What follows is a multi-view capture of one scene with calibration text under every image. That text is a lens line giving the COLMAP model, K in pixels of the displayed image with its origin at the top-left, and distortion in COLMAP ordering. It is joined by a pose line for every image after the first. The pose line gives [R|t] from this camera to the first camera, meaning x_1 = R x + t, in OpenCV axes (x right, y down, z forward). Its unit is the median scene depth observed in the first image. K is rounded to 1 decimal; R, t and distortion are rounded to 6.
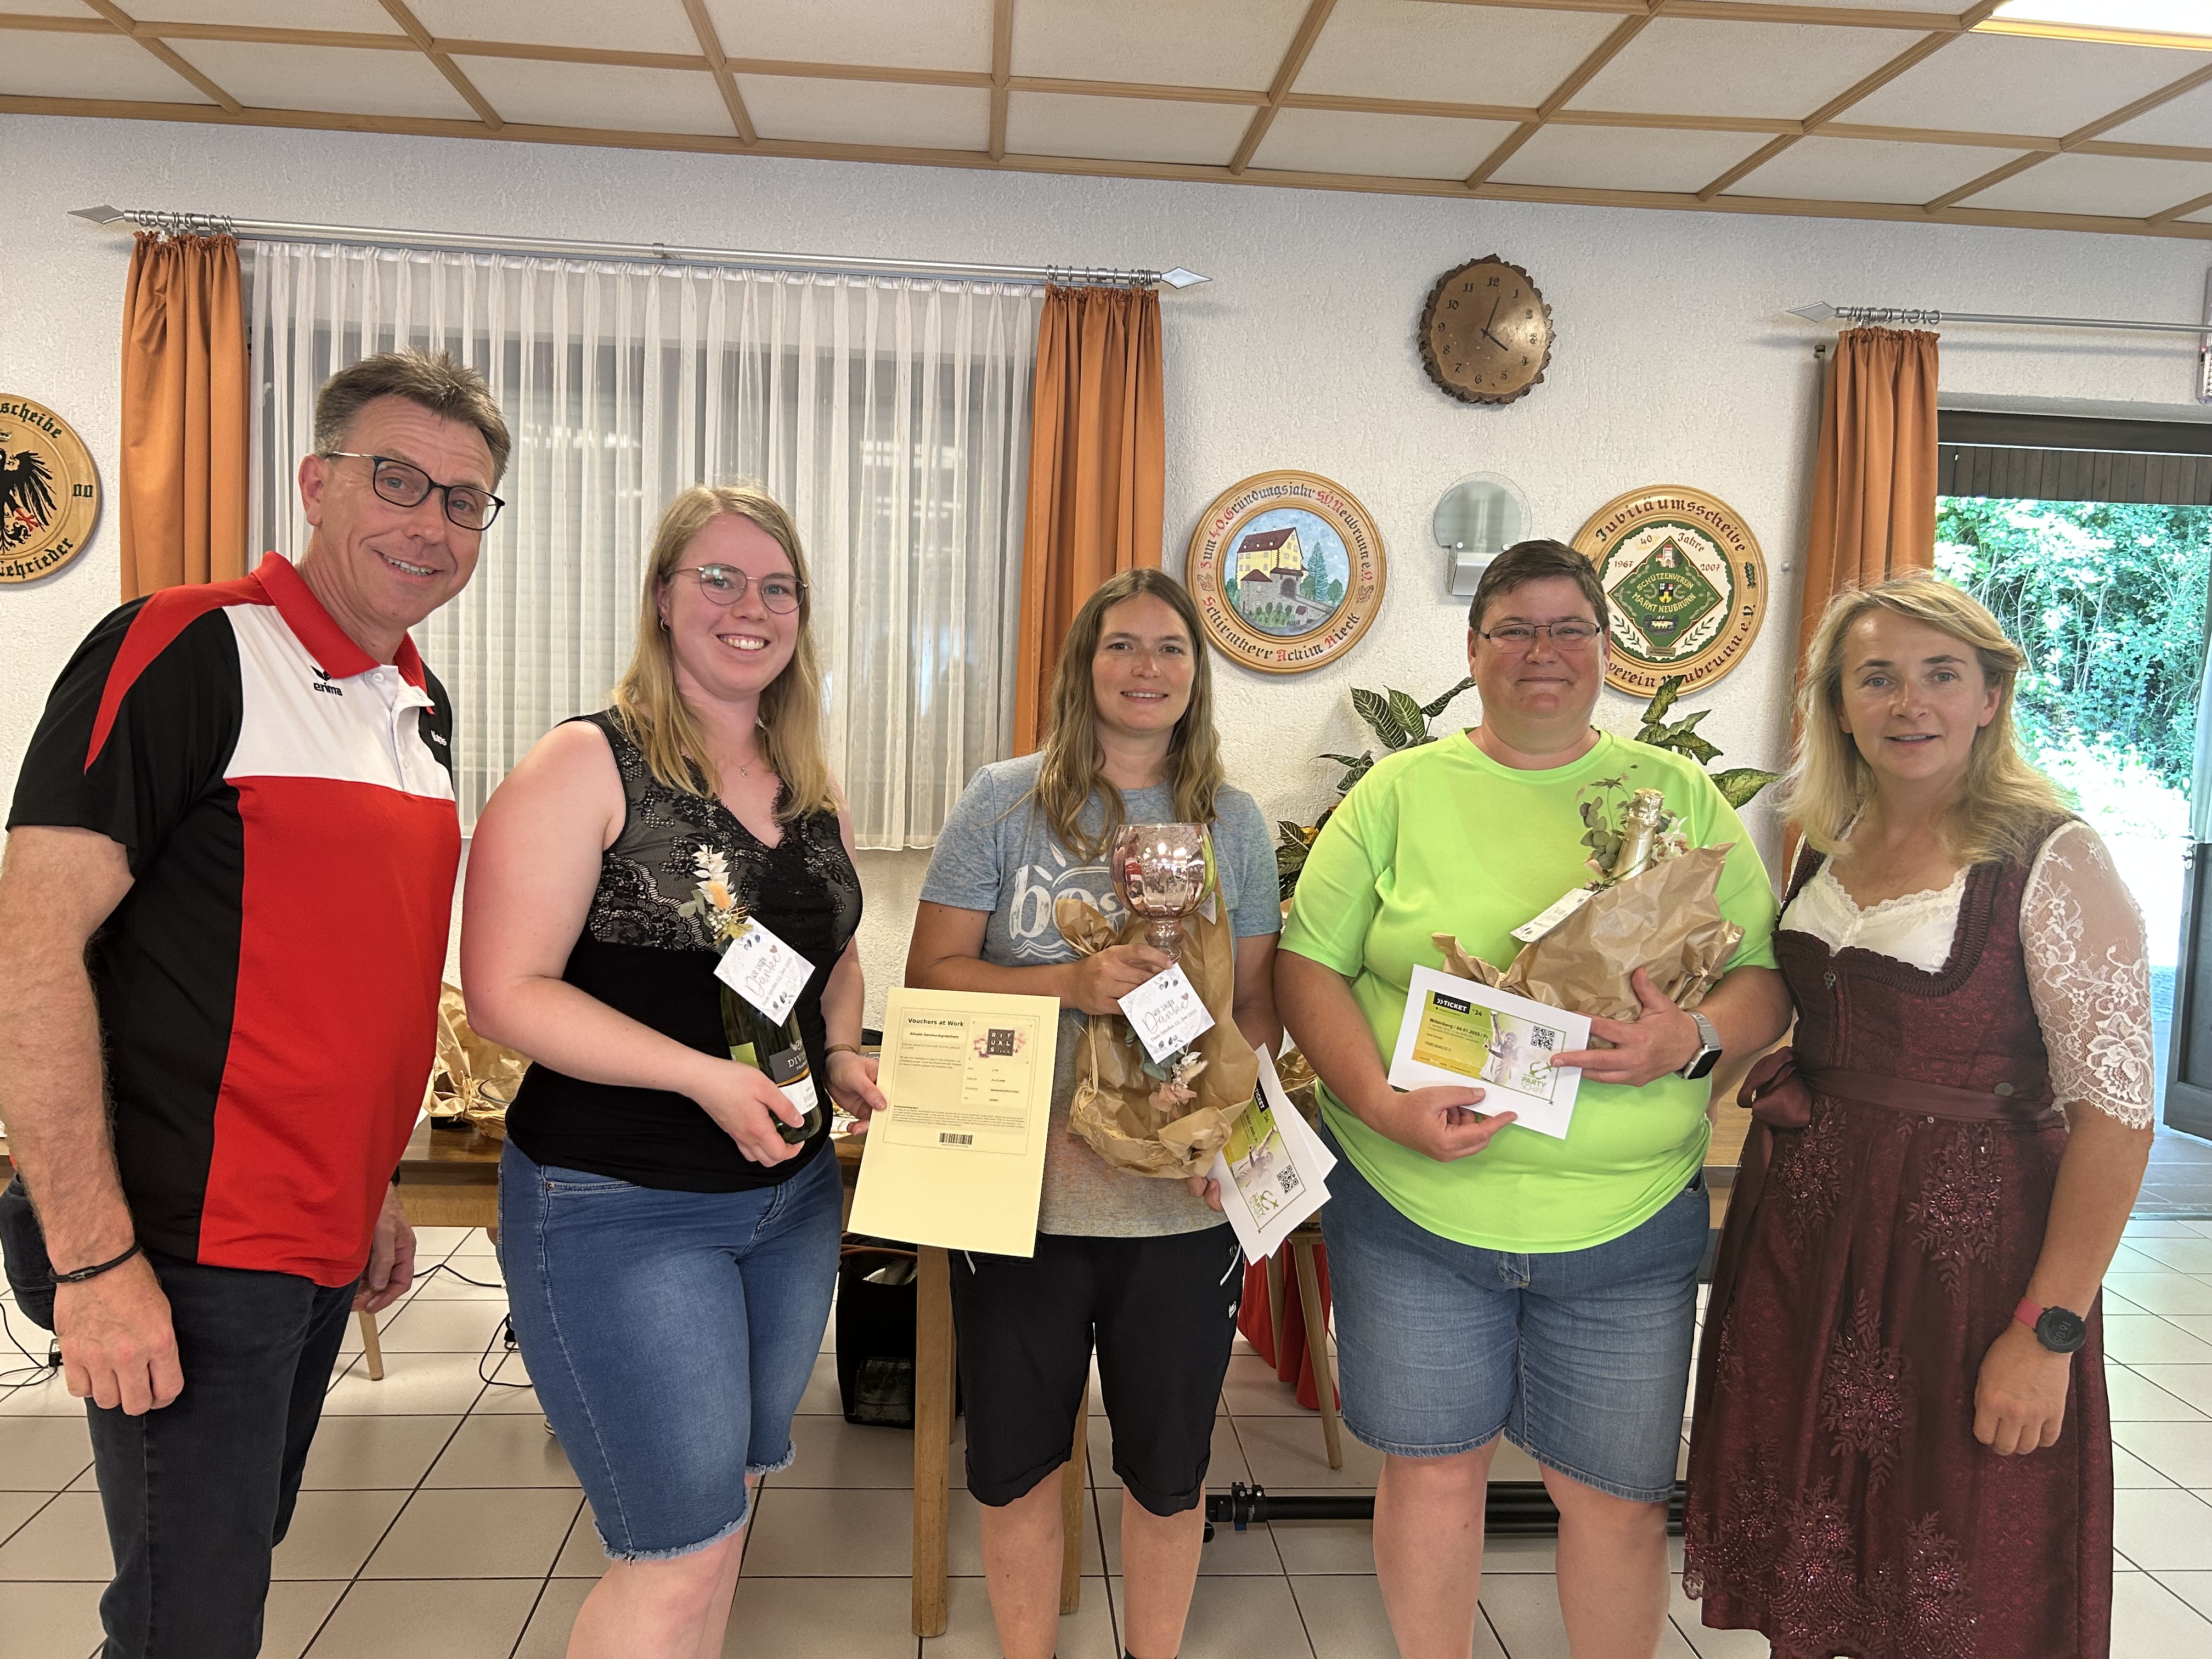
lens RADIAL K [[1661.2, 0, 1071.1], [0, 1661.2, 836.9], [0, 0, 1]] dist [0.026336, -0.039186]
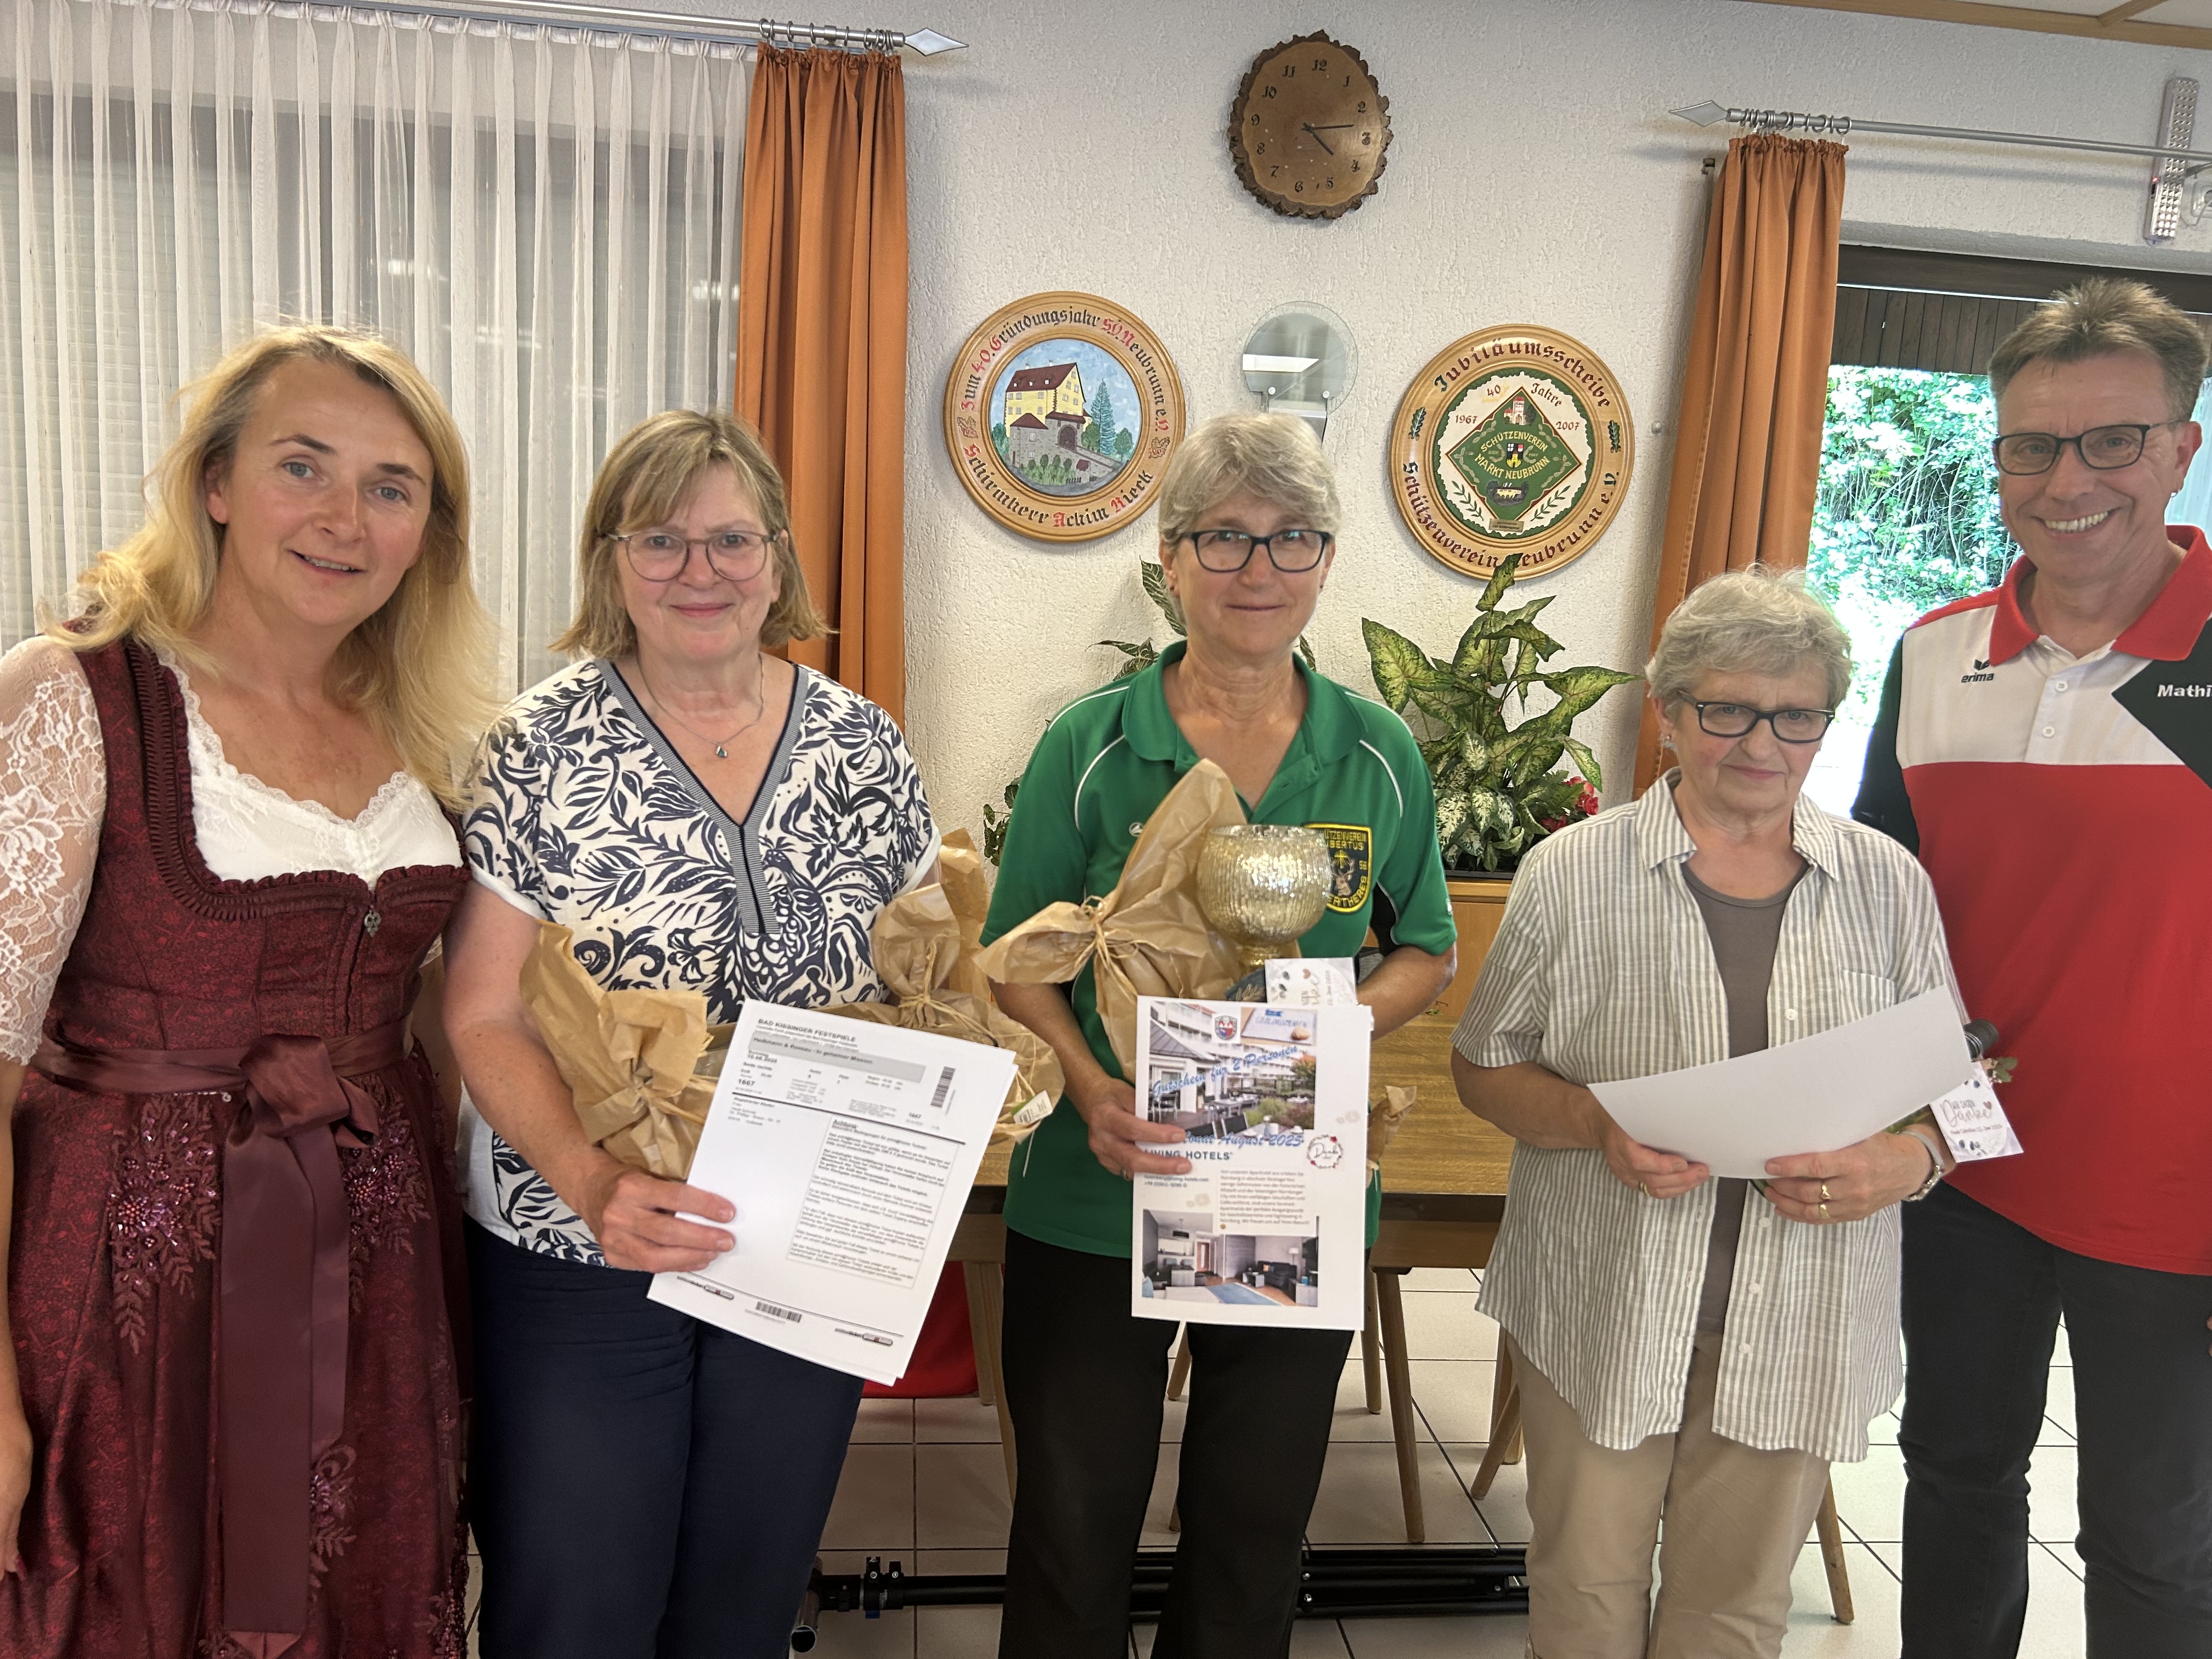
lens RADIAL K [[1661.2, 0, 1068.9], [0, 1661.2, 849.5], [0, 0, 1]] dist [0.026336, -0.039186]
pose [[0.999246, 0.016258, 0.035247, 0.106221], [-0.019073, 0.996527, 0.081055, -0.011295], [-0.033807, -0.081666, 0.996086, 0.151639]]
